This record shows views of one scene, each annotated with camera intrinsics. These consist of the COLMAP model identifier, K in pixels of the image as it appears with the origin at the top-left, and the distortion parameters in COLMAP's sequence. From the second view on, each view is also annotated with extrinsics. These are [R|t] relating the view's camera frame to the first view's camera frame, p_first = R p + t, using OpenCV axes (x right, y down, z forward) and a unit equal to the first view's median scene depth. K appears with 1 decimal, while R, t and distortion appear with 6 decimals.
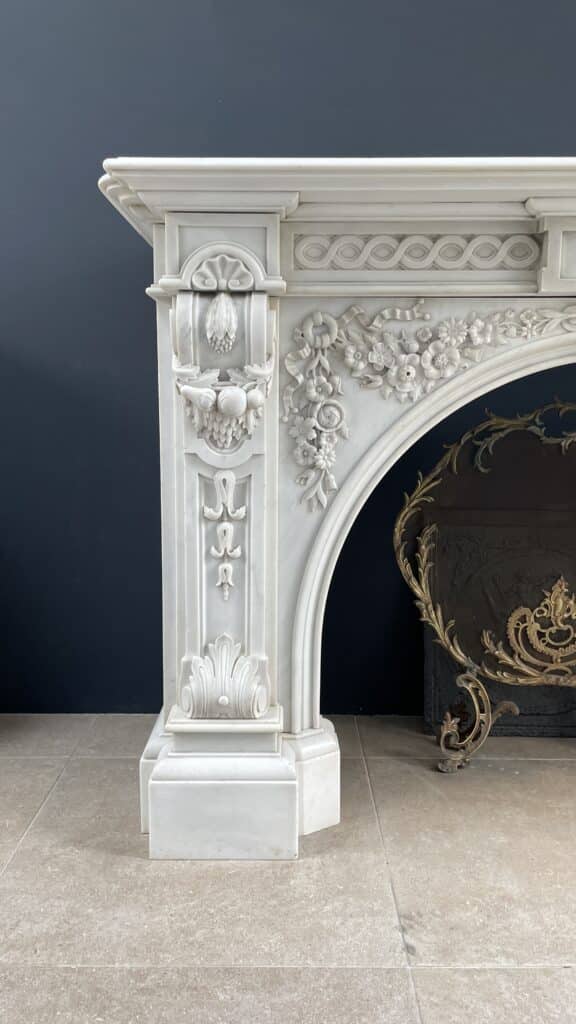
lens RADIAL K [[788.7, 0, 288.0], [0, 788.7, 512.0], [0, 0, 1]] dist [0.122439, -0.143871]
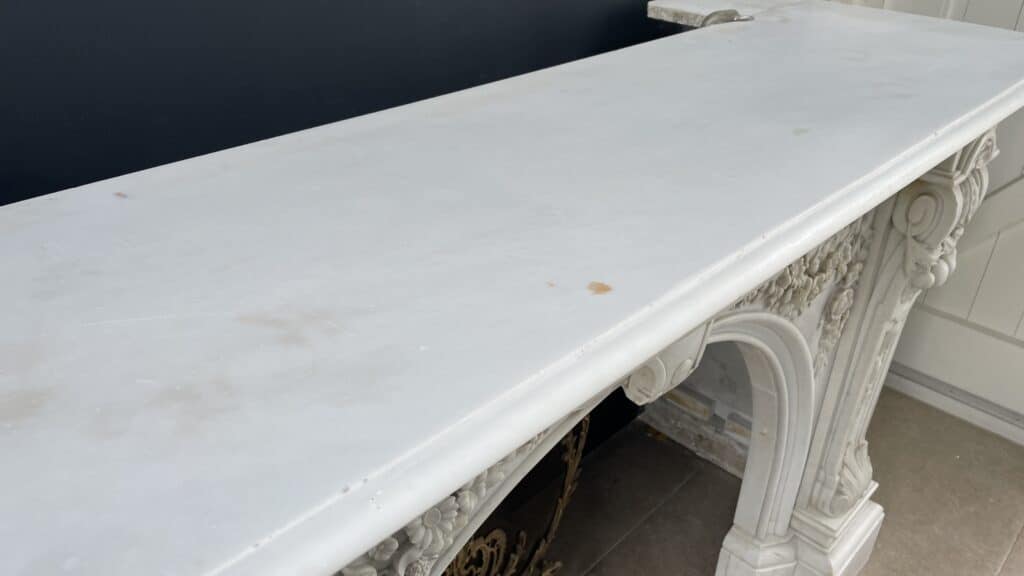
lens RADIAL K [[788.7, 0, 512.0], [0, 788.7, 288.0], [0, 0, 1]] dist [0.122439, -0.143871]
pose [[0.695673, -0.356072, 0.623900, -0.020561], [0.079821, 0.901445, 0.425470, -0.564796], [-0.713910, -0.246188, 0.655533, 0.665374]]
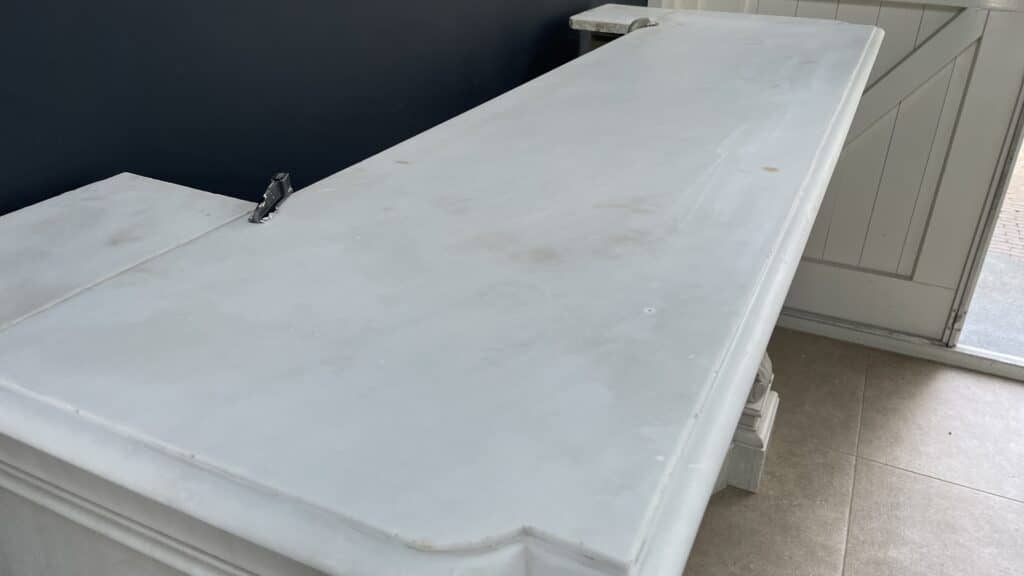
lens RADIAL K [[788.7, 0, 512.0], [0, 788.7, 288.0], [0, 0, 1]] dist [0.122439, -0.143871]
pose [[0.427648, -0.417157, 0.801933, -0.394776], [0.105096, 0.904077, 0.414247, -0.594265], [-0.897815, -0.092872, 0.430468, 0.800211]]
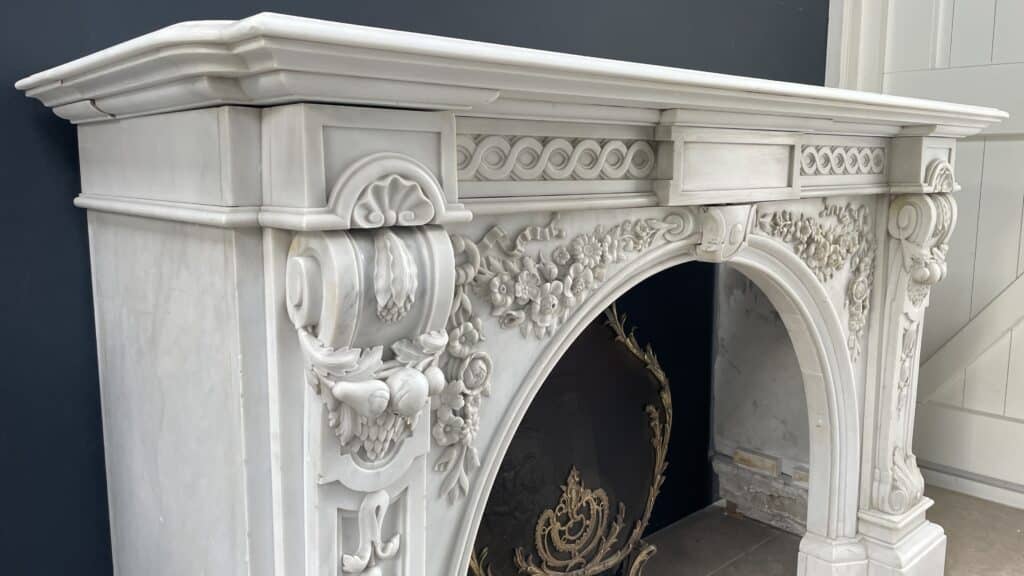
lens RADIAL K [[788.7, 0, 512.0], [0, 788.7, 288.0], [0, 0, 1]] dist [0.122439, -0.143871]
pose [[0.735970, -0.107096, 0.668490, -0.406647], [0.099130, 0.993814, 0.050078, -0.234848], [-0.669718, 0.029412, 0.742033, 0.436368]]
